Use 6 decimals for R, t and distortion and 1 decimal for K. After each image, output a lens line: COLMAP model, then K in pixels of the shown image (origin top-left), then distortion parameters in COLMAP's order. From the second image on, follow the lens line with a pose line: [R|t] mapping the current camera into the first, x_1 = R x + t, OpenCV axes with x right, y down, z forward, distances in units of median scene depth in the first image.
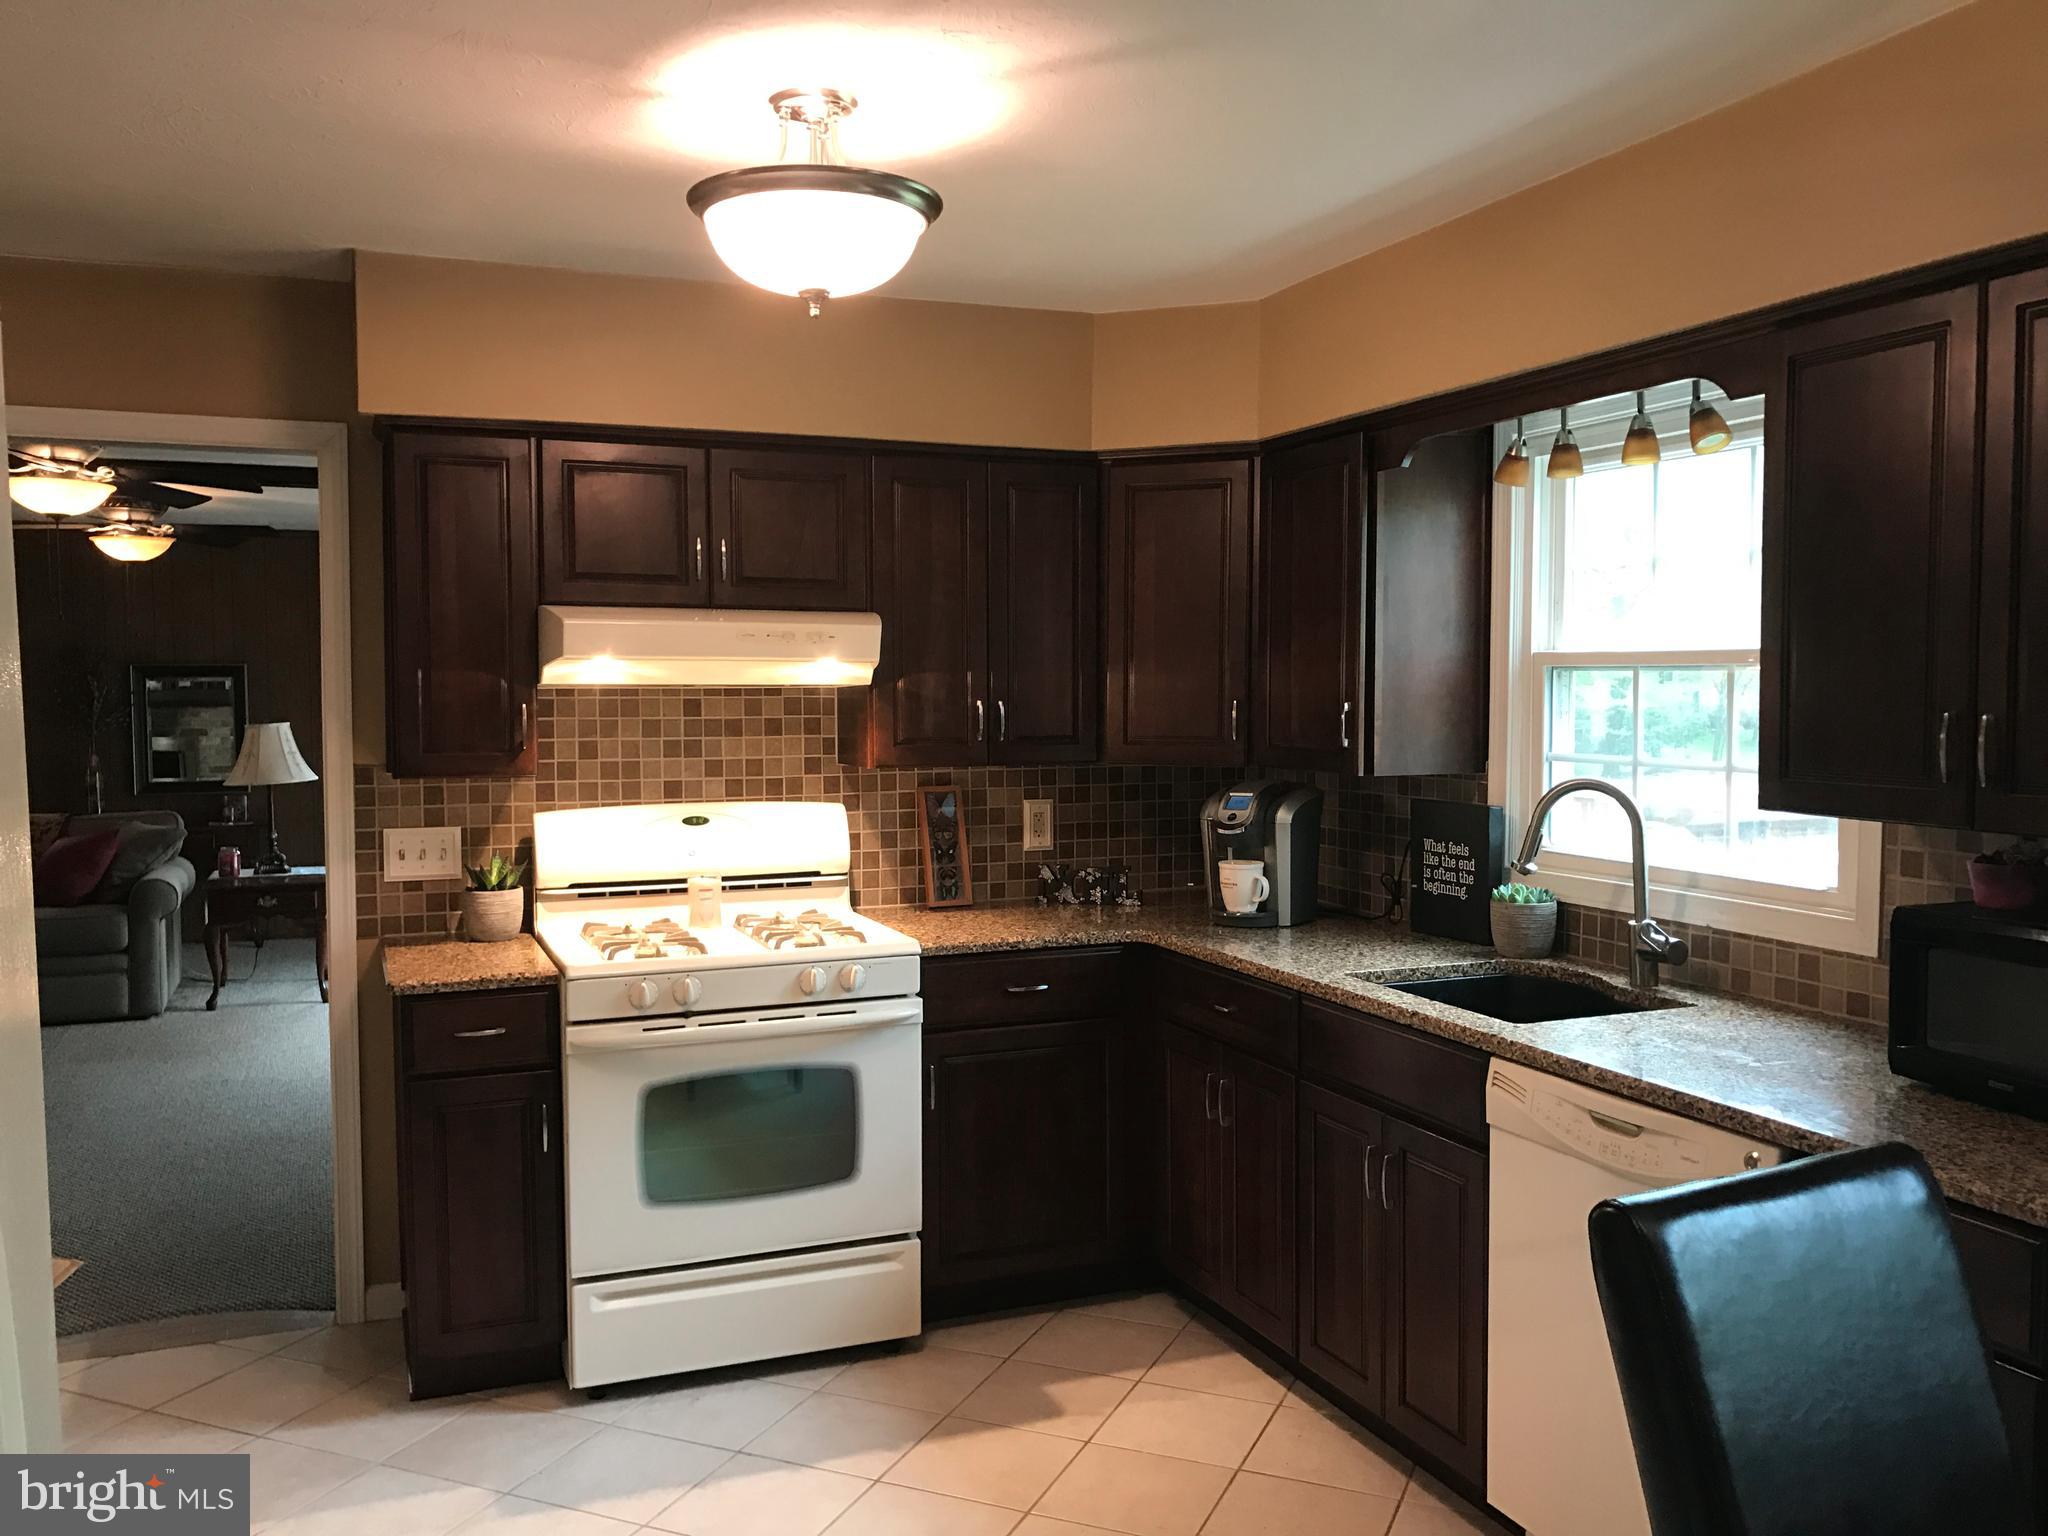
lens RADIAL K [[1678.7, 0, 1025.6], [0, 1678.7, 771.6], [0, 0, 1]] dist [0.051797, -0.070012]
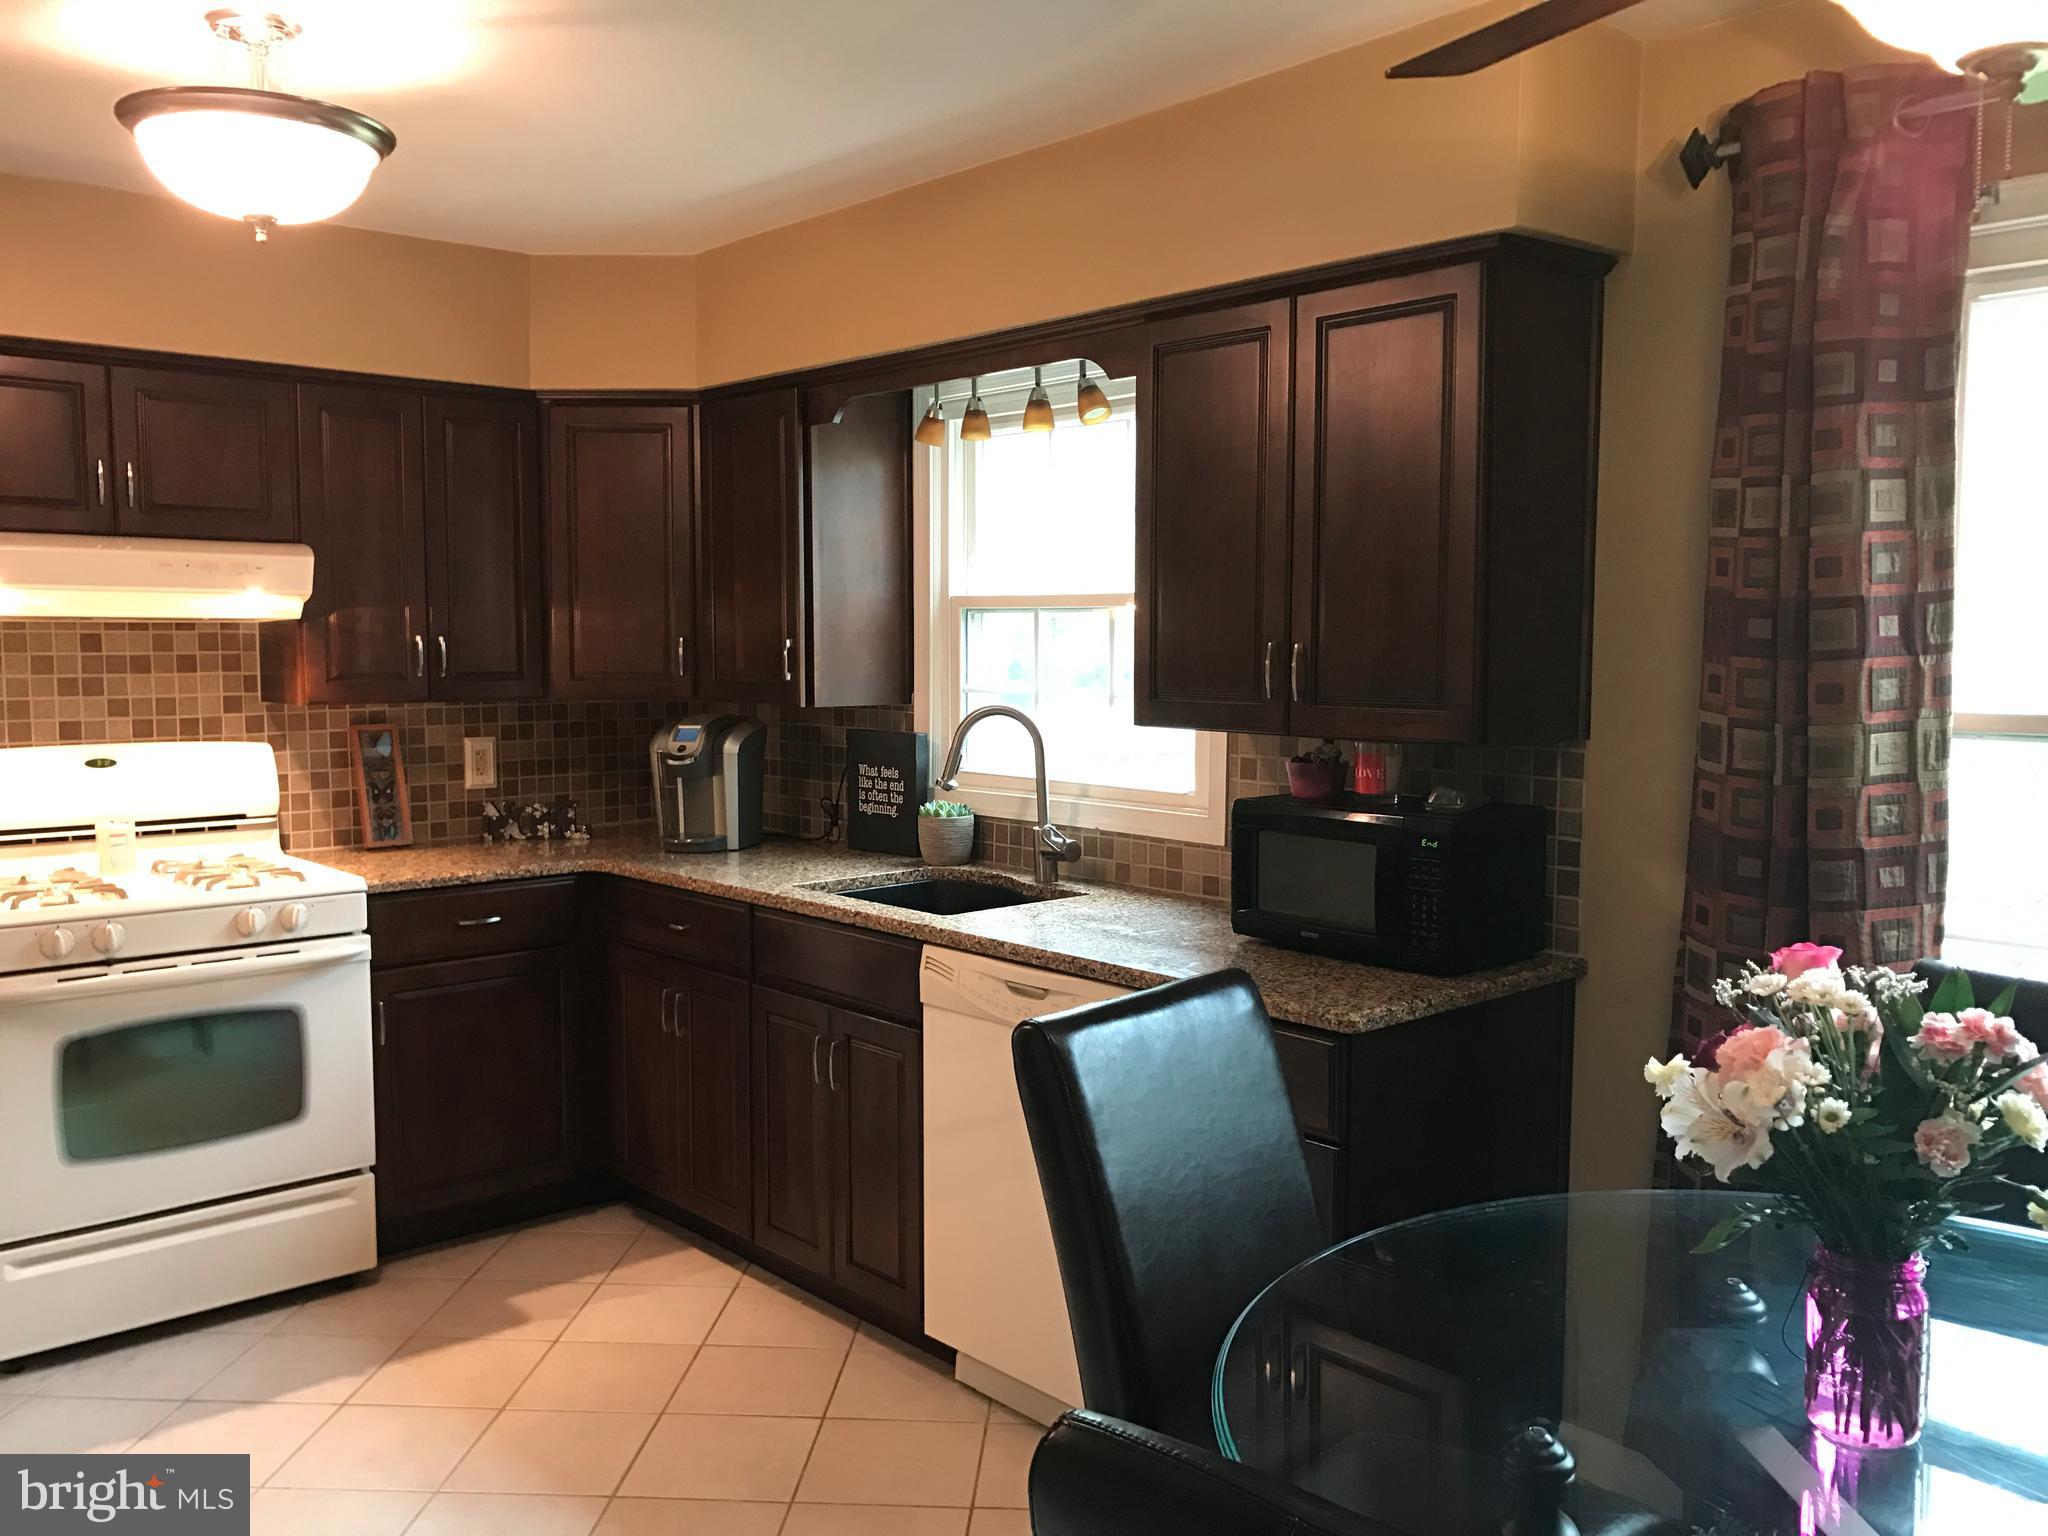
lens RADIAL K [[1678.7, 0, 1022.0], [0, 1678.7, 779.0], [0, 0, 1]] dist [0.051797, -0.070012]
pose [[0.942523, -0.023898, 0.333286, -0.028633], [0.012982, 0.999305, 0.034941, 0.012675], [-0.333890, -0.028606, 0.942178, -0.069347]]
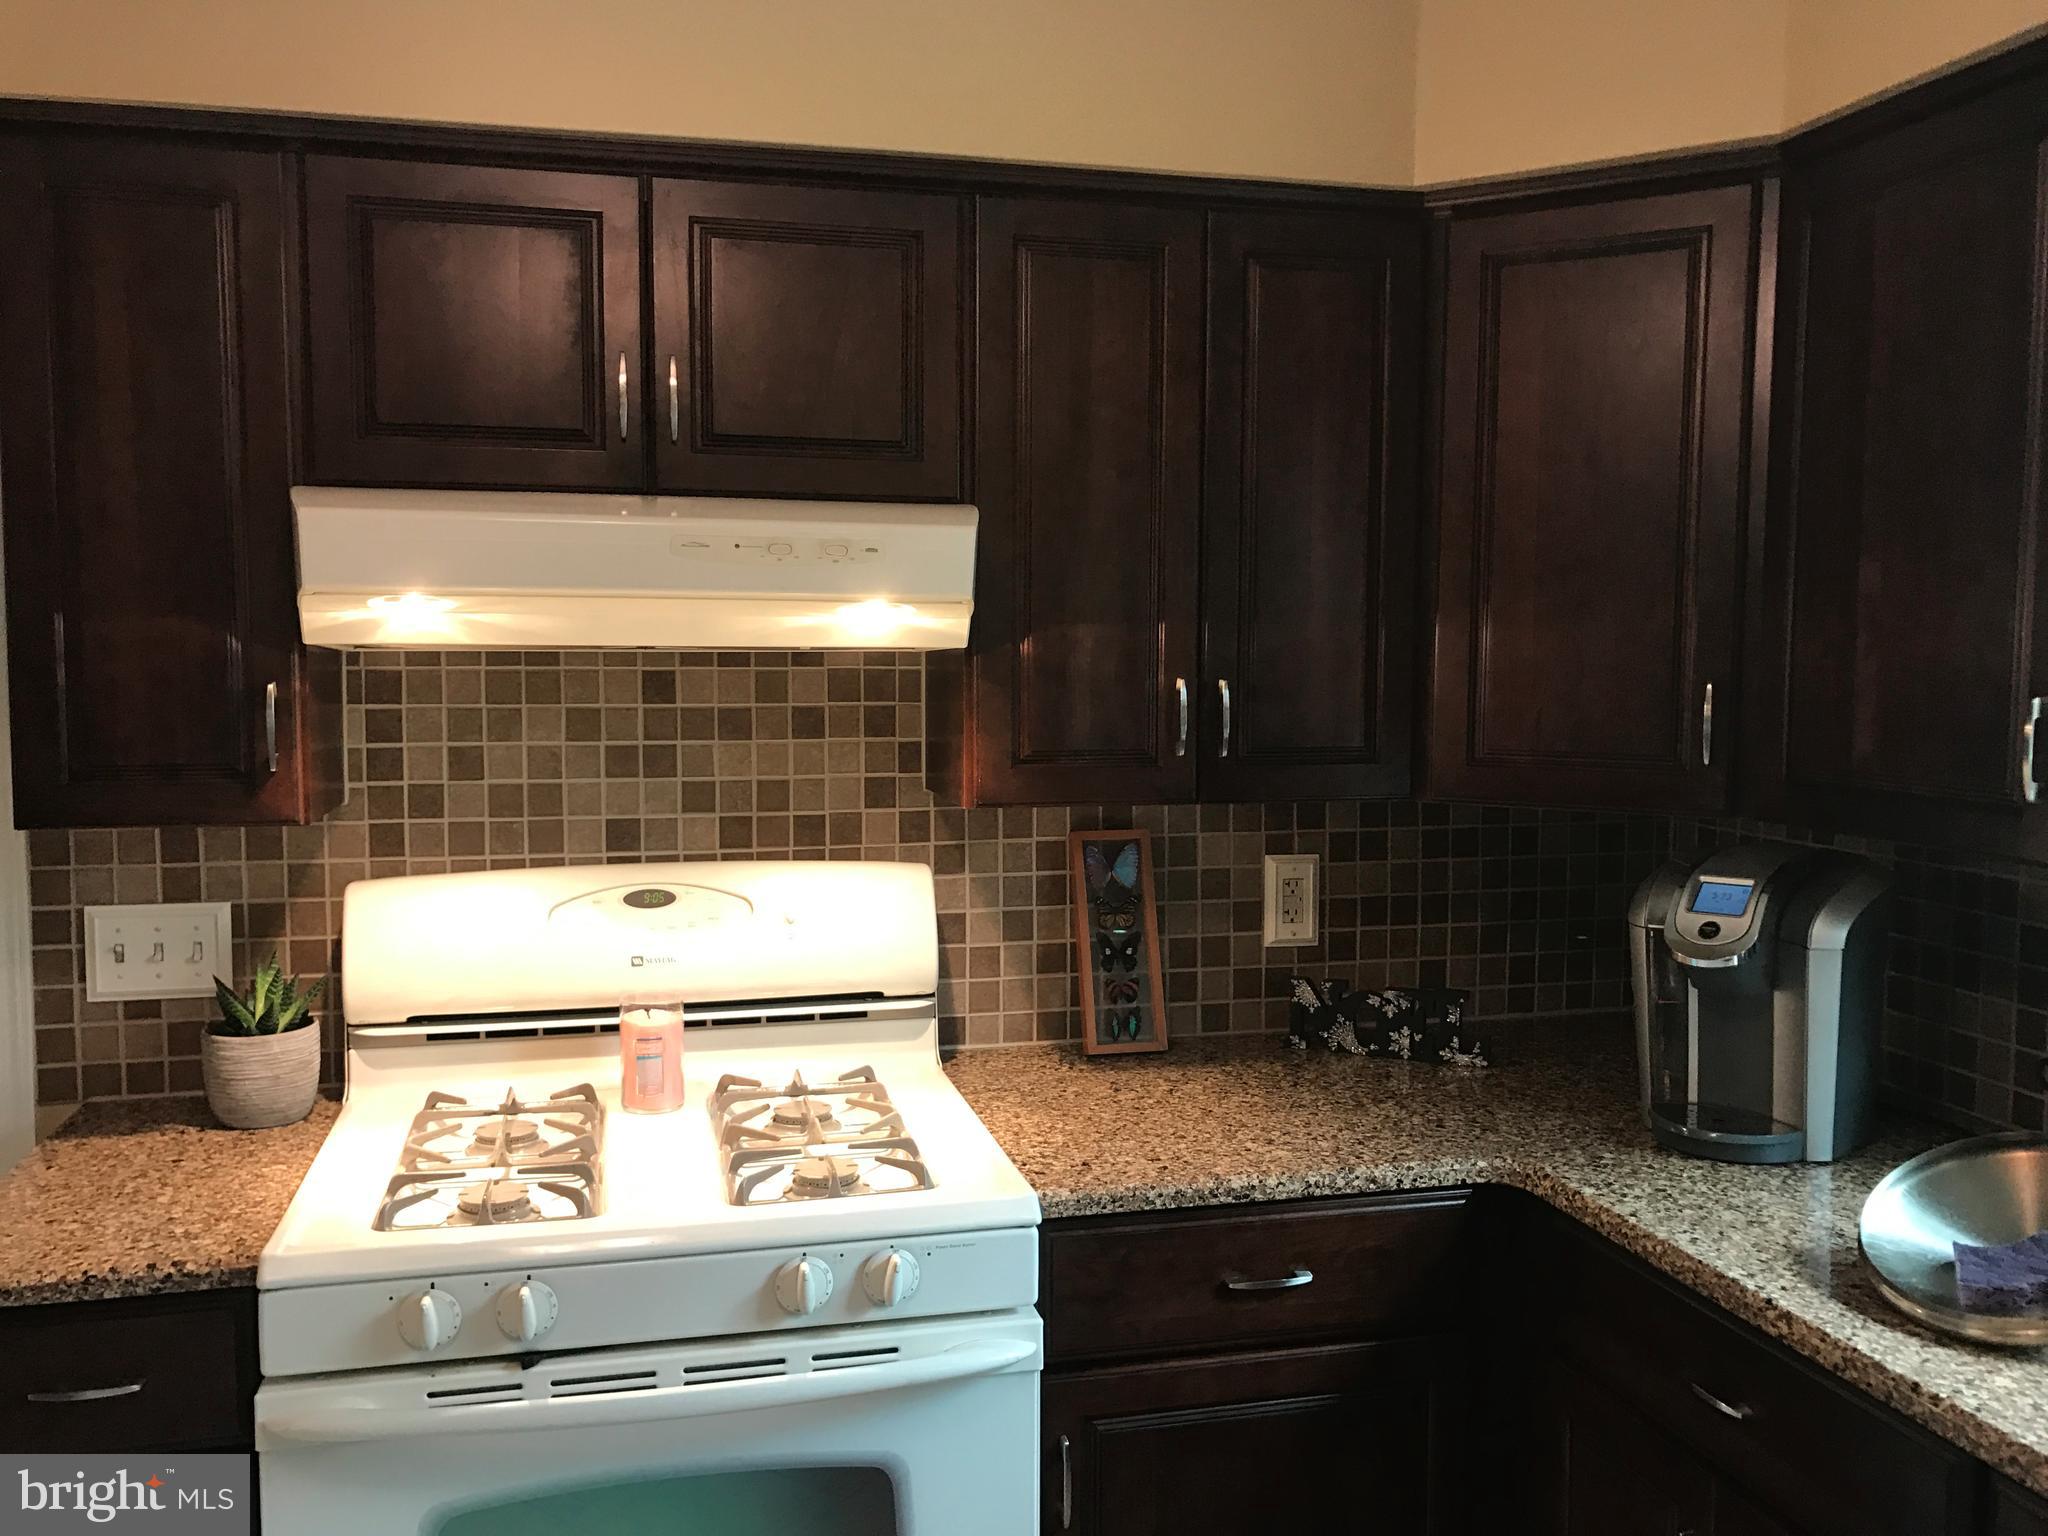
lens RADIAL K [[1678.7, 0, 1008.5], [0, 1678.7, 750.9], [0, 0, 1]] dist [0.051797, -0.070012]
pose [[0.988243, 0.015351, -0.152121, -0.001319], [-0.013057, 0.999786, 0.016071, -0.030500], [0.152335, -0.013895, 0.988231, 0.525044]]
